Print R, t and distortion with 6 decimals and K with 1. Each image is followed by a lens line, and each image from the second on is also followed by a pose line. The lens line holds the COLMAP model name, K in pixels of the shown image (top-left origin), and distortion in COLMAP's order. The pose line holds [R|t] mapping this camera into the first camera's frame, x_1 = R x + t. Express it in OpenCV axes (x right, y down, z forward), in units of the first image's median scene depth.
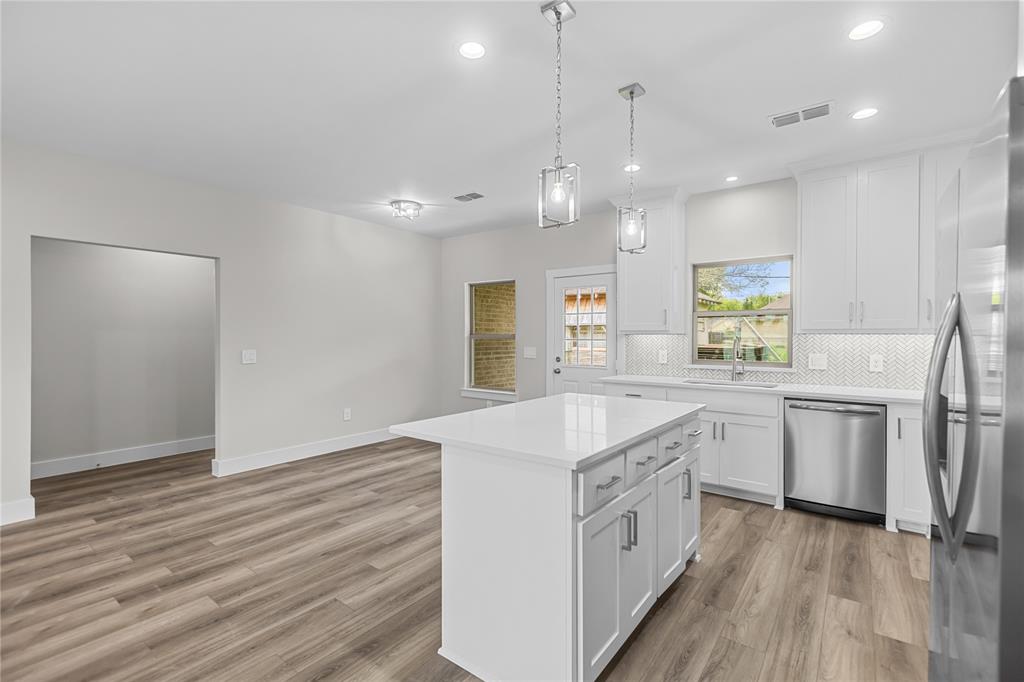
lens RADIAL K [[456.0, 0, 510.4], [0, 456.0, 337.8], [0, 0, 1]] dist [-0.000882, -0.000186]
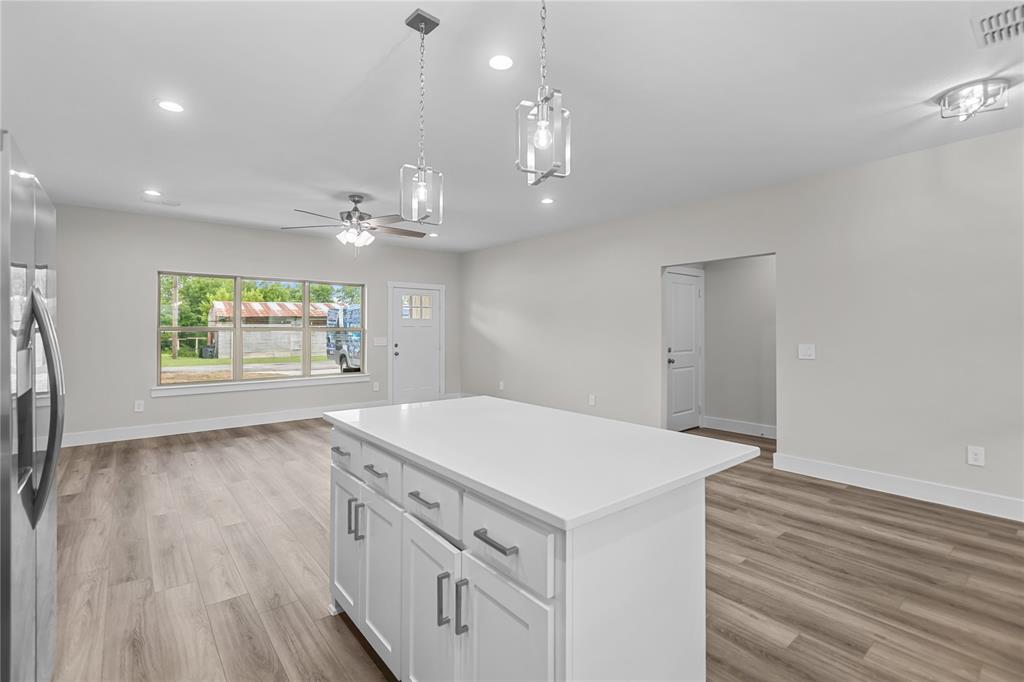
lens RADIAL K [[465.2, 0, 511.4], [0, 465.2, 323.1], [0, 0, 1]] dist [0.001170, -0.000003]
pose [[-0.223828, -0.014899, -0.974515, 0.578721], [-0.005158, 0.999887, -0.014102, -0.000512], [0.974615, 0.001870, -0.223880, 0.756714]]
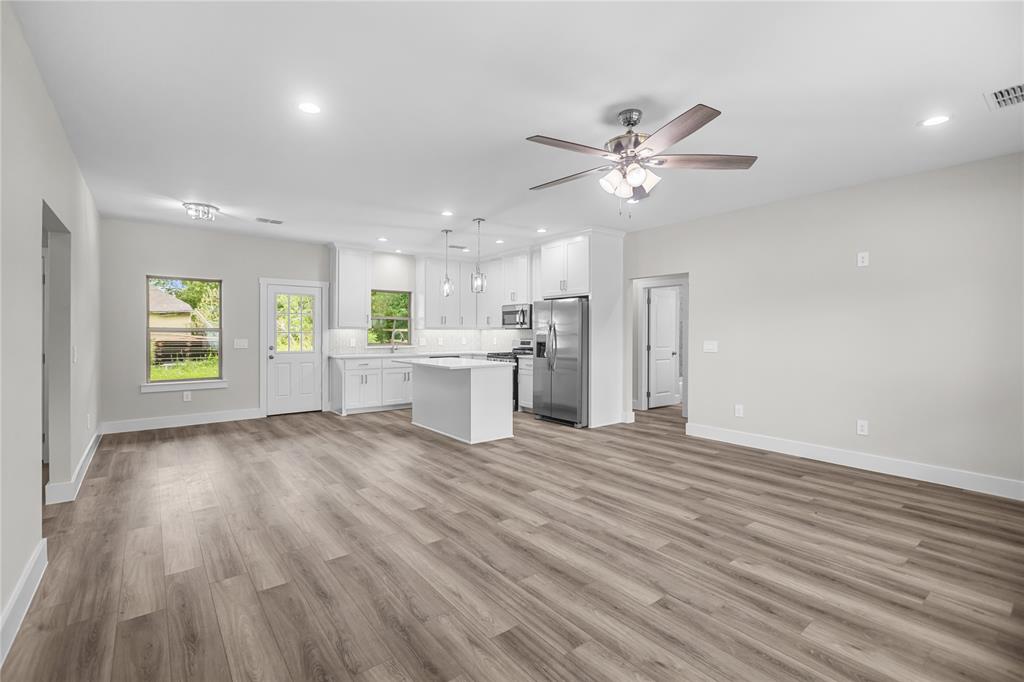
lens RADIAL K [[458.6, 0, 509.7], [0, 458.6, 333.4], [0, 0, 1]] dist [0.000125, -0.000835]
pose [[0.249490, -0.004795, 0.968366, -1.422646], [0.000665, 0.999988, 0.004780, 0.000933], [-0.968377, -0.000548, 0.249490, 0.035459]]
